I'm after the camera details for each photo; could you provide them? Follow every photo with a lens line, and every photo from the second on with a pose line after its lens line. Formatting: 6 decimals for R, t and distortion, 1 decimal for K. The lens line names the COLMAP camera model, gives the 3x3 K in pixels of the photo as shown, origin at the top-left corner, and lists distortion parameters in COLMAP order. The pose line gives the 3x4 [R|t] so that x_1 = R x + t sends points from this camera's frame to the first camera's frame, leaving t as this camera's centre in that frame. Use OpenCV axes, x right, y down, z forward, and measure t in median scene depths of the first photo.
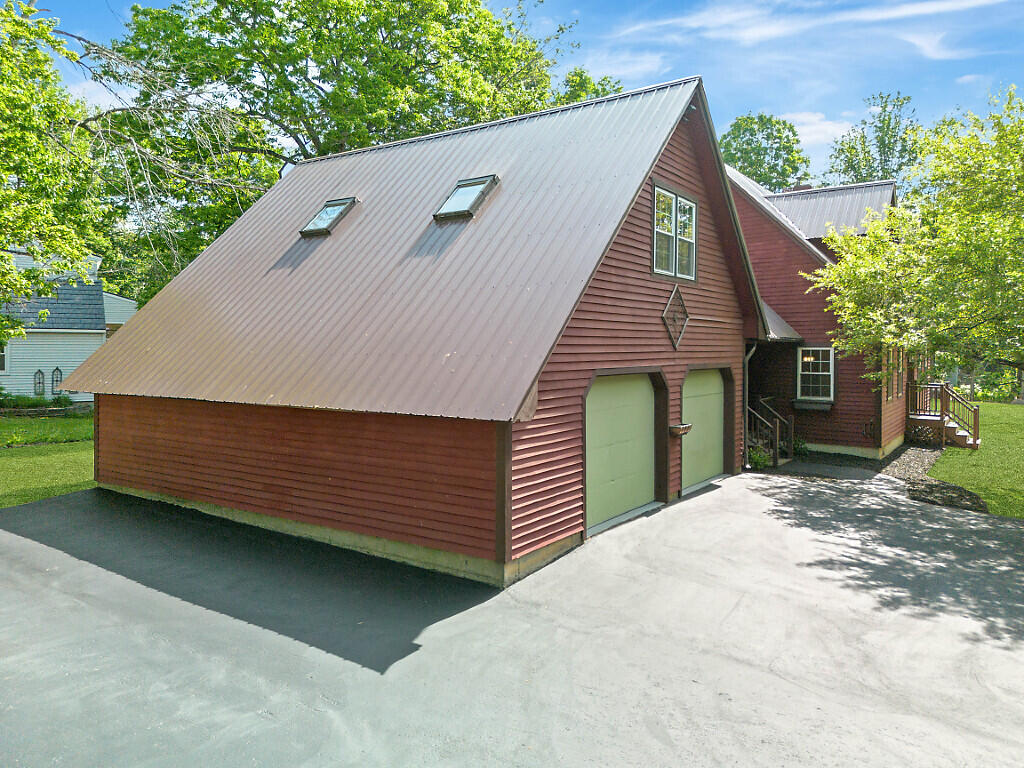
lens RADIAL K [[722.2, 0, 513.4], [0, 722.2, 376.9], [0, 0, 1]] dist [0.059702, -0.051658]
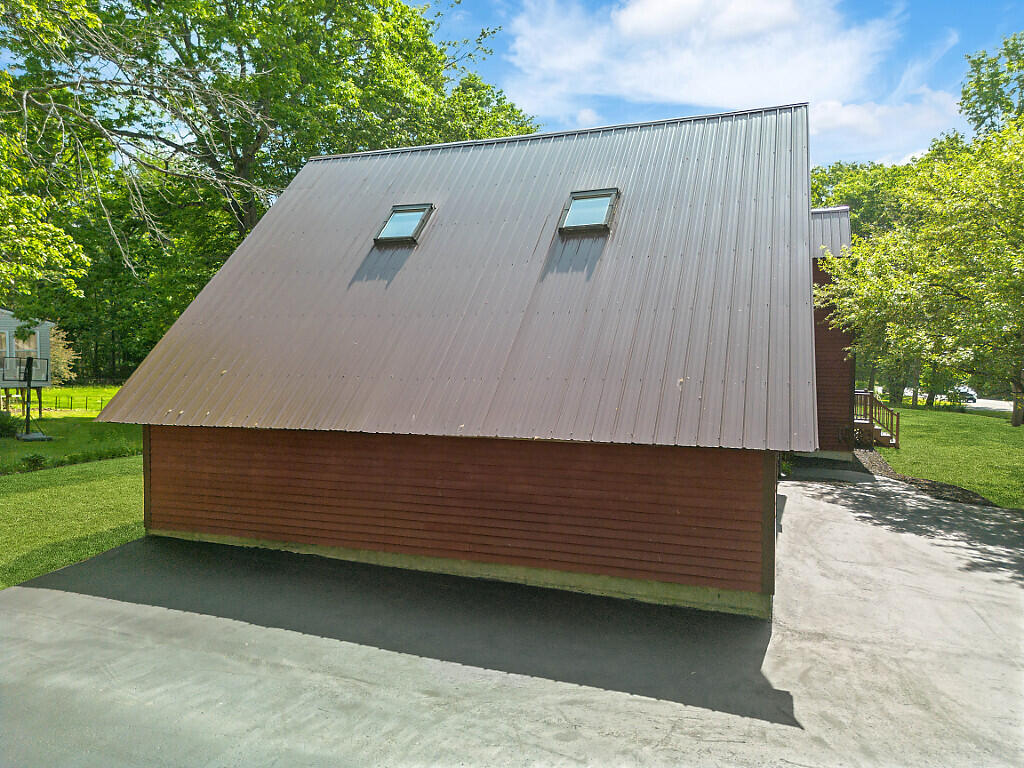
lens RADIAL K [[722.2, 0, 511.6], [0, 722.2, 389.2], [0, 0, 1]] dist [0.059702, -0.051658]
pose [[0.970023, -0.015411, 0.242526, -0.464514], [0.012889, 0.999845, 0.011983, -0.028417], [-0.242673, -0.008498, 0.970071, 0.105459]]
